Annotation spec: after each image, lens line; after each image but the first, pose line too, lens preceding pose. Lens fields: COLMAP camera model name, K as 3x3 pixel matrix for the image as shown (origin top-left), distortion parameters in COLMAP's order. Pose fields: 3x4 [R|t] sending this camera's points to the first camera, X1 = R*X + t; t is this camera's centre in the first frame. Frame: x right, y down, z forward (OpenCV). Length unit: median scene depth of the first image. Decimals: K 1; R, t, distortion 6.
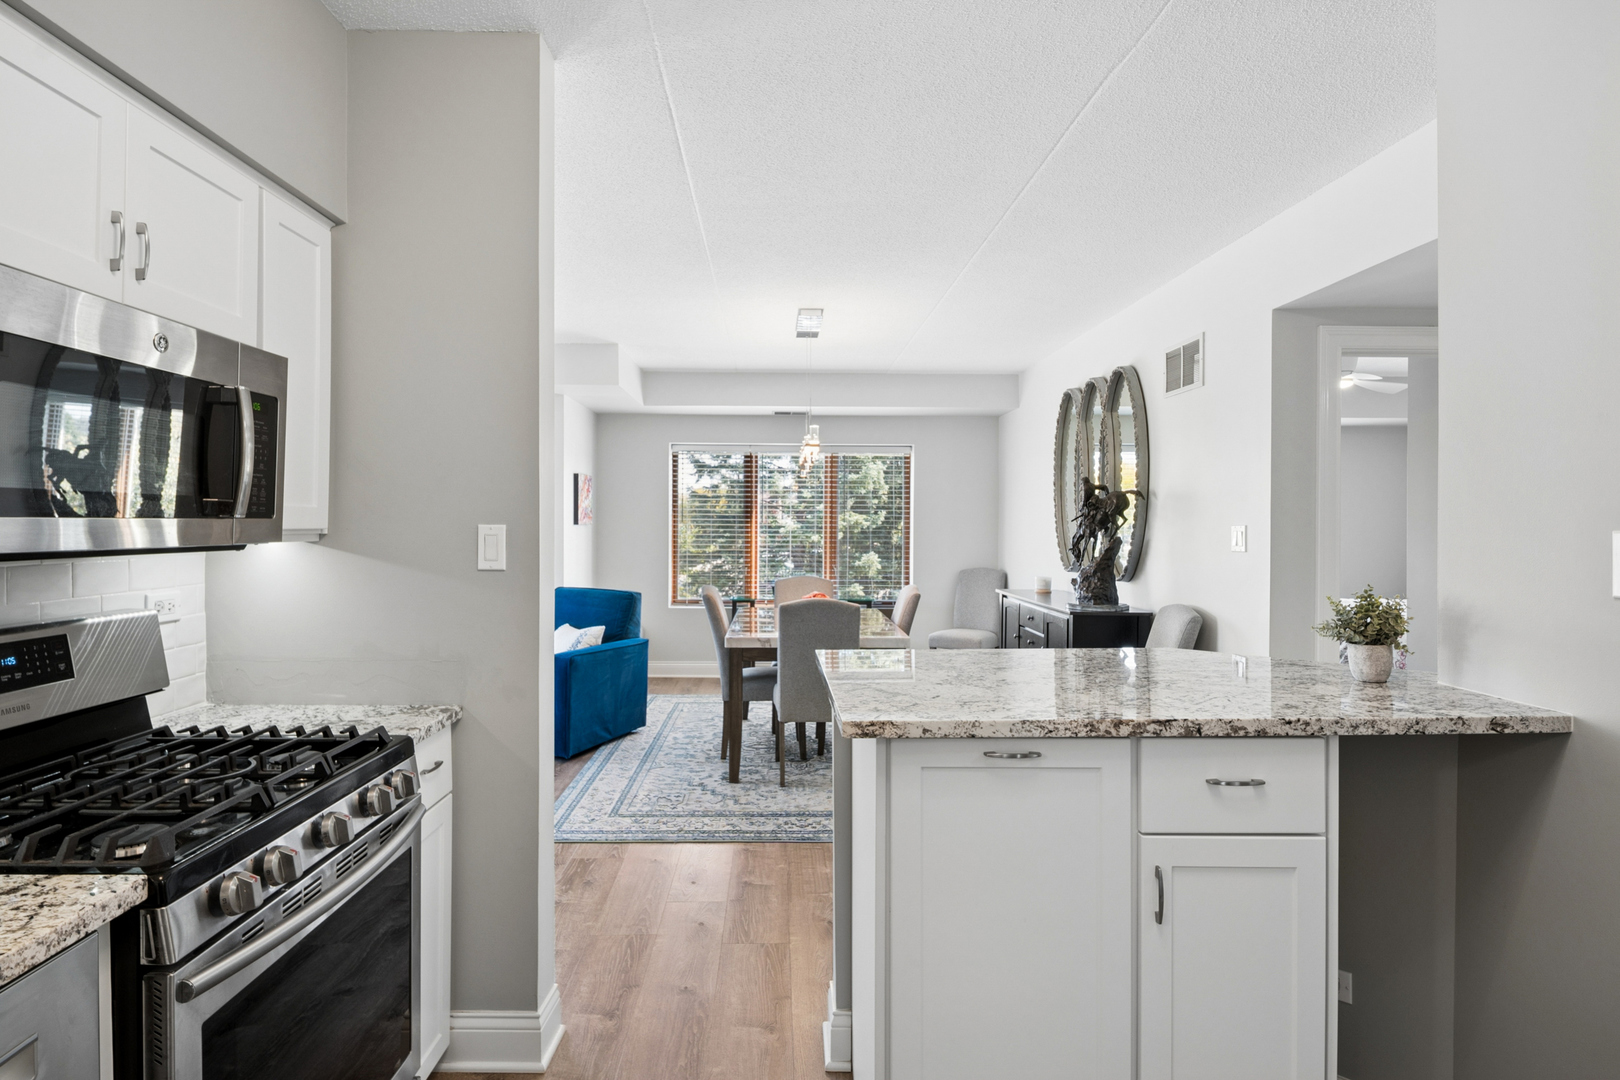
lens RADIAL K [[857.2, 0, 789.8], [0, 857.2, 548.6], [0, 0, 1]] dist [0.017953, -0.002279]
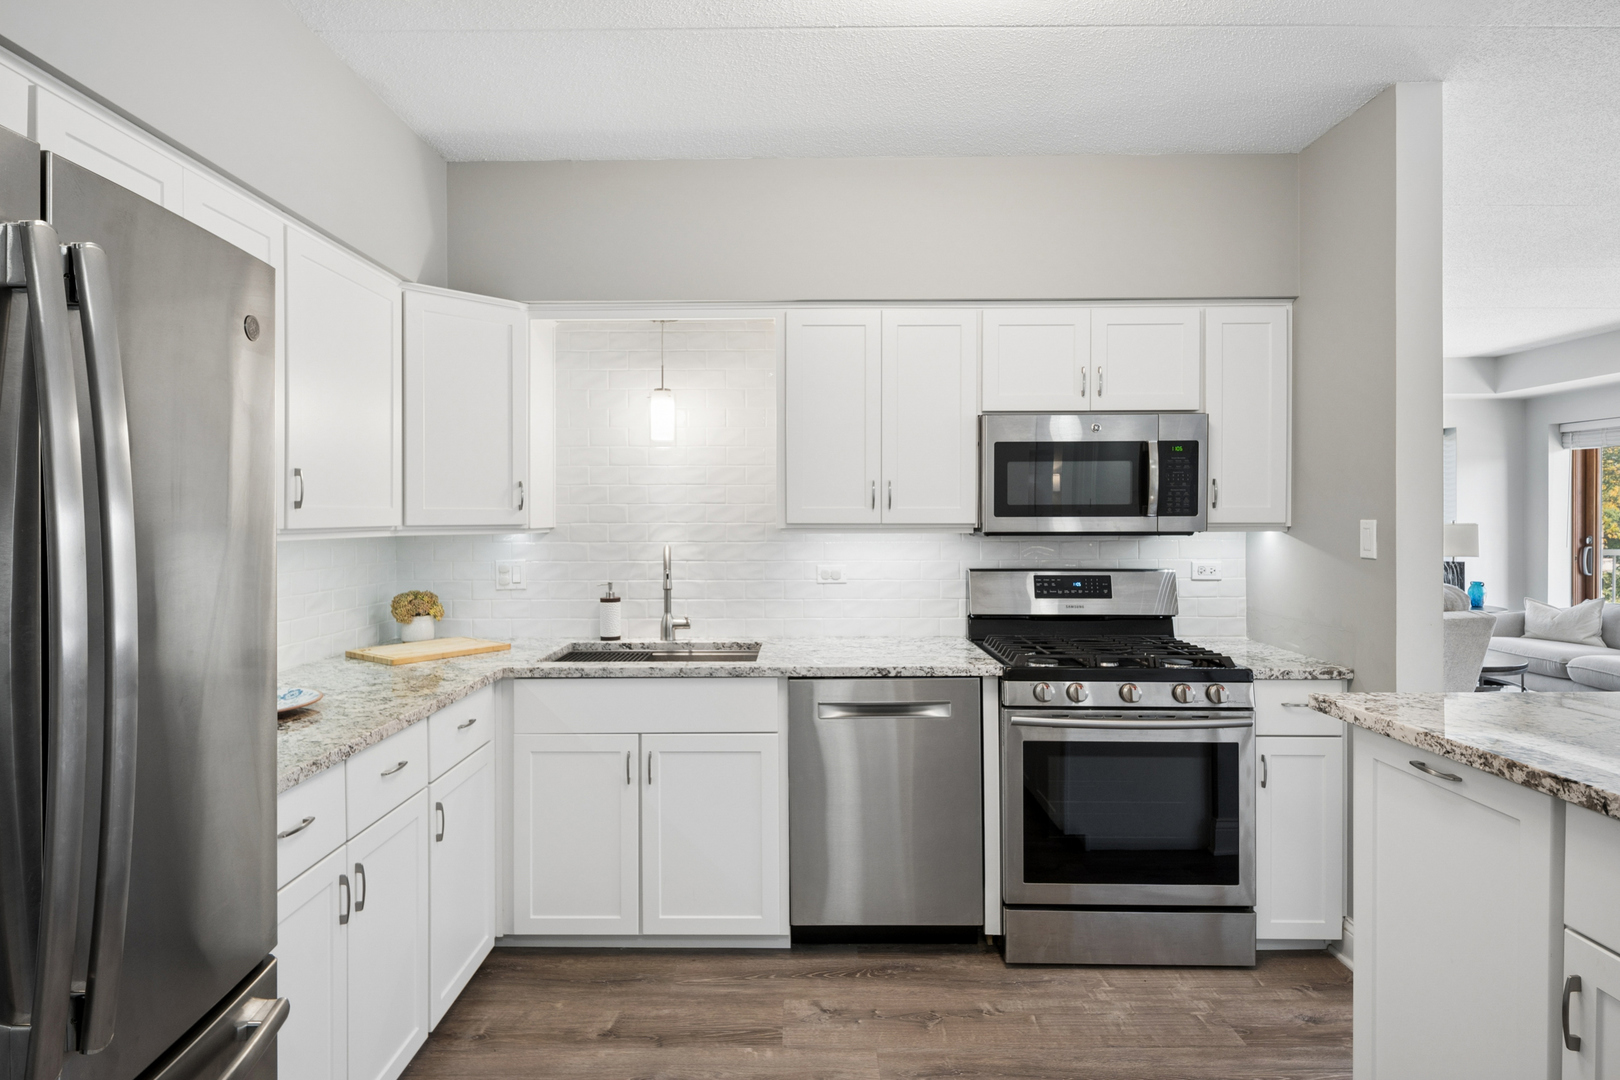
lens RADIAL K [[857.2, 0, 805.7], [0, 857.2, 525.8], [0, 0, 1]] dist [0.017953, -0.002279]
pose [[0.008625, 0.009300, -0.999920, 0.830979], [-0.024866, 0.999650, 0.009083, -0.011299], [0.999654, 0.024785, 0.008854, 0.214239]]
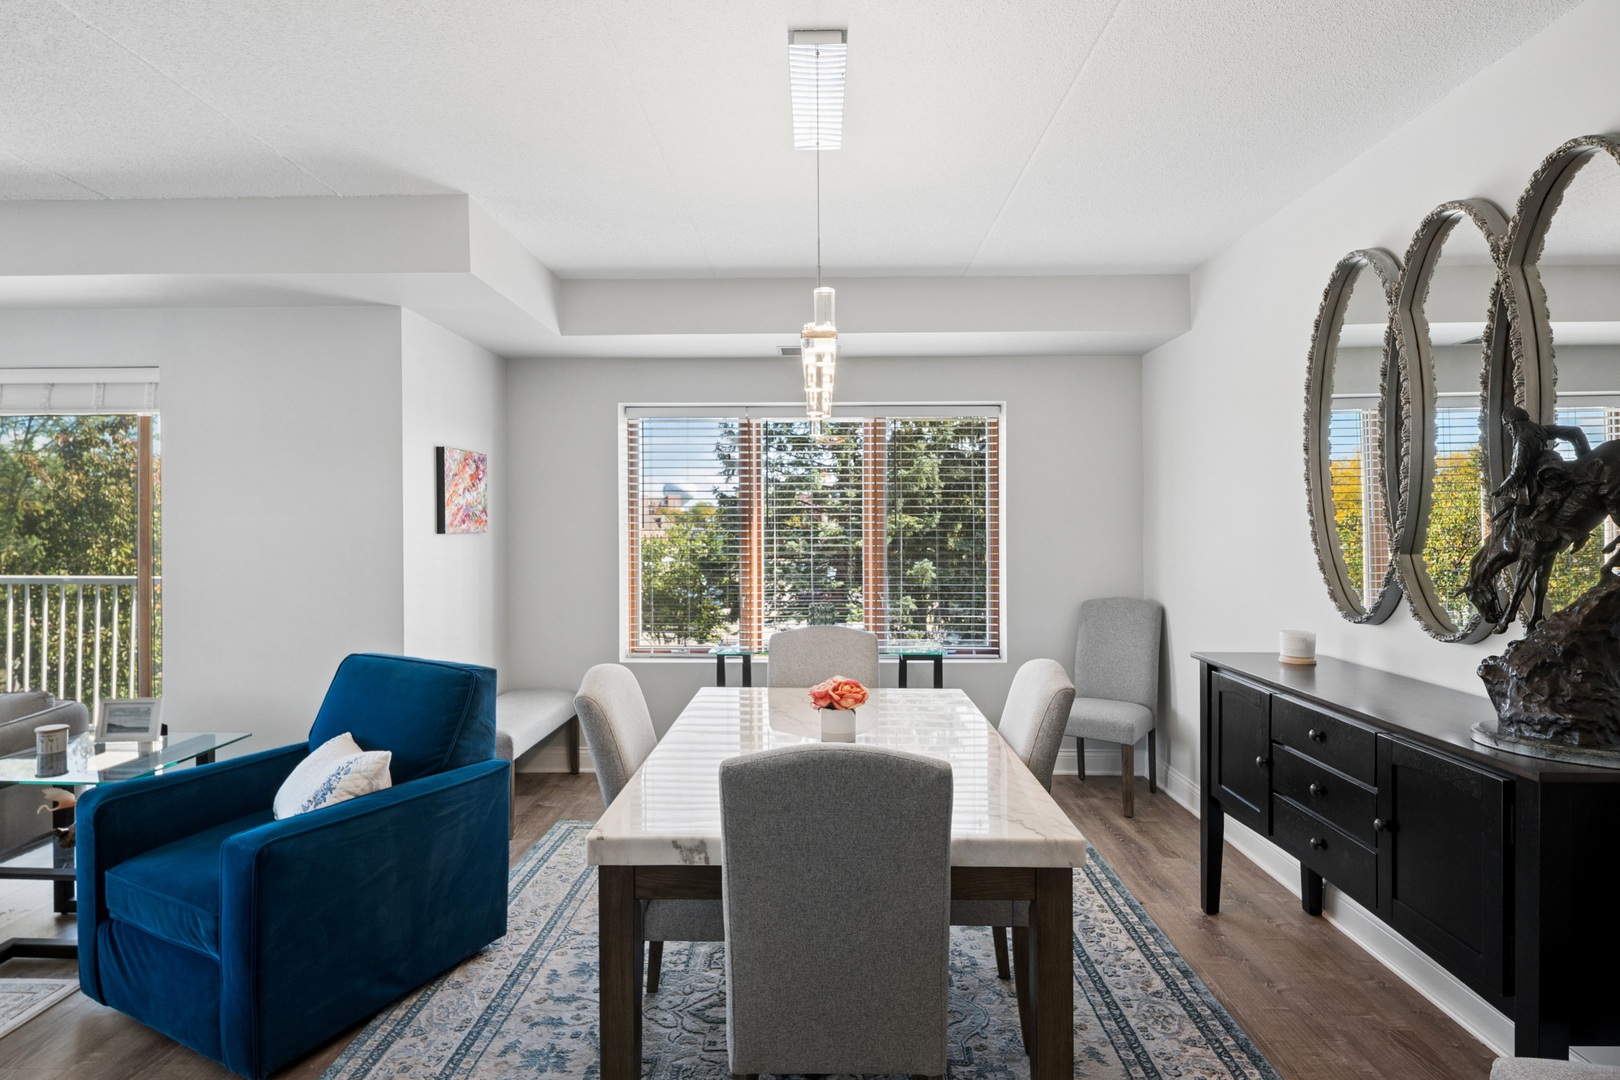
lens RADIAL K [[857.2, 0, 807.6], [0, 857.2, 526.6], [0, 0, 1]] dist [0.017953, -0.002279]
pose [[0.999314, -0.008927, -0.035948, 0.073633], [0.007852, 0.999521, -0.029948, -0.040290], [0.036198, 0.029645, 0.998905, 1.261124]]
